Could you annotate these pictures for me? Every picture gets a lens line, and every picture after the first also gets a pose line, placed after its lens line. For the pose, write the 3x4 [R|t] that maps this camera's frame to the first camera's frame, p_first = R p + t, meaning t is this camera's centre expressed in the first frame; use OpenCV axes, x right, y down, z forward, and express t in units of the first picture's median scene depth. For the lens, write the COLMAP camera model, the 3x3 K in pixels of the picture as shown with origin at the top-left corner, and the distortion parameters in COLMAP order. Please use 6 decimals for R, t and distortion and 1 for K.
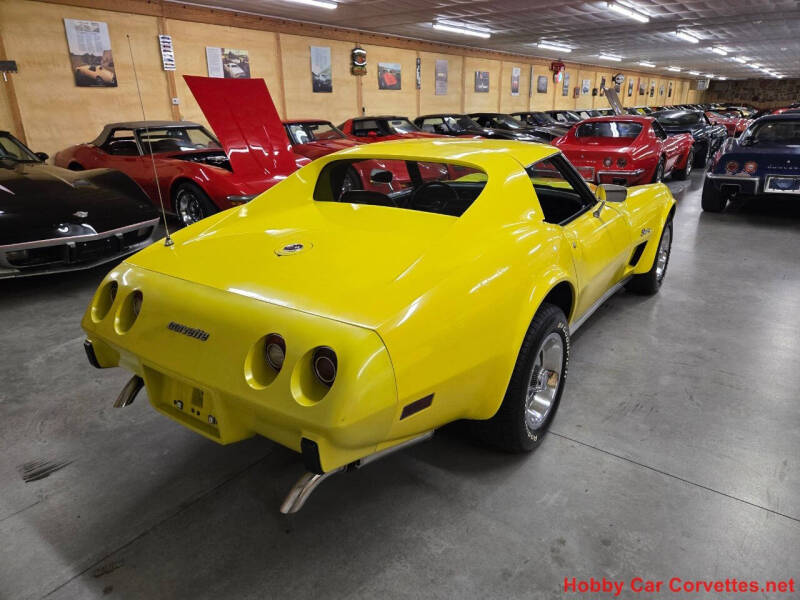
lens RADIAL K [[542.4, 0, 399.0], [0, 542.4, 299.1], [0, 0, 1]] dist [0.043707, -0.024948]
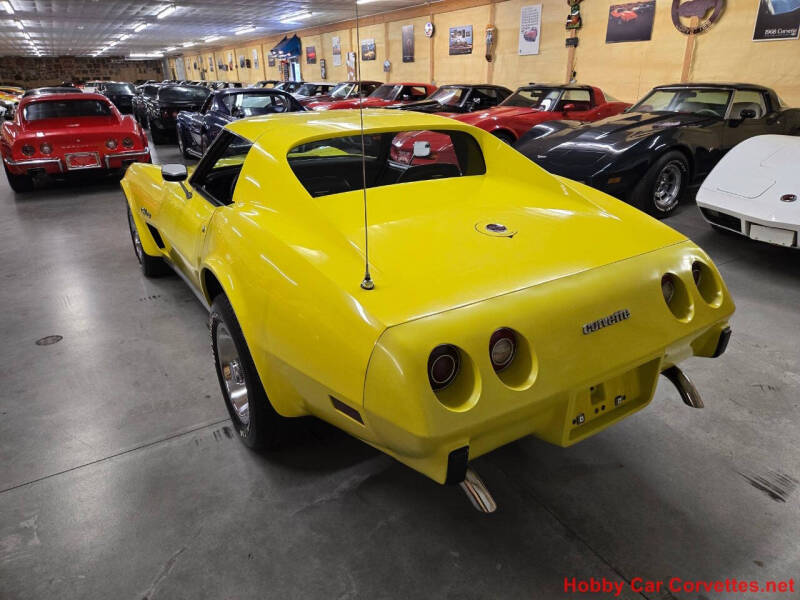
lens RADIAL K [[542.4, 0, 400.5], [0, 542.4, 301.2], [0, 0, 1]] dist [0.043707, -0.024948]
pose [[0.345393, -0.338040, 0.875461, -0.942552], [0.308533, 0.921918, 0.234253, -0.211940], [-0.886290, 0.189199, 0.422721, 0.674833]]
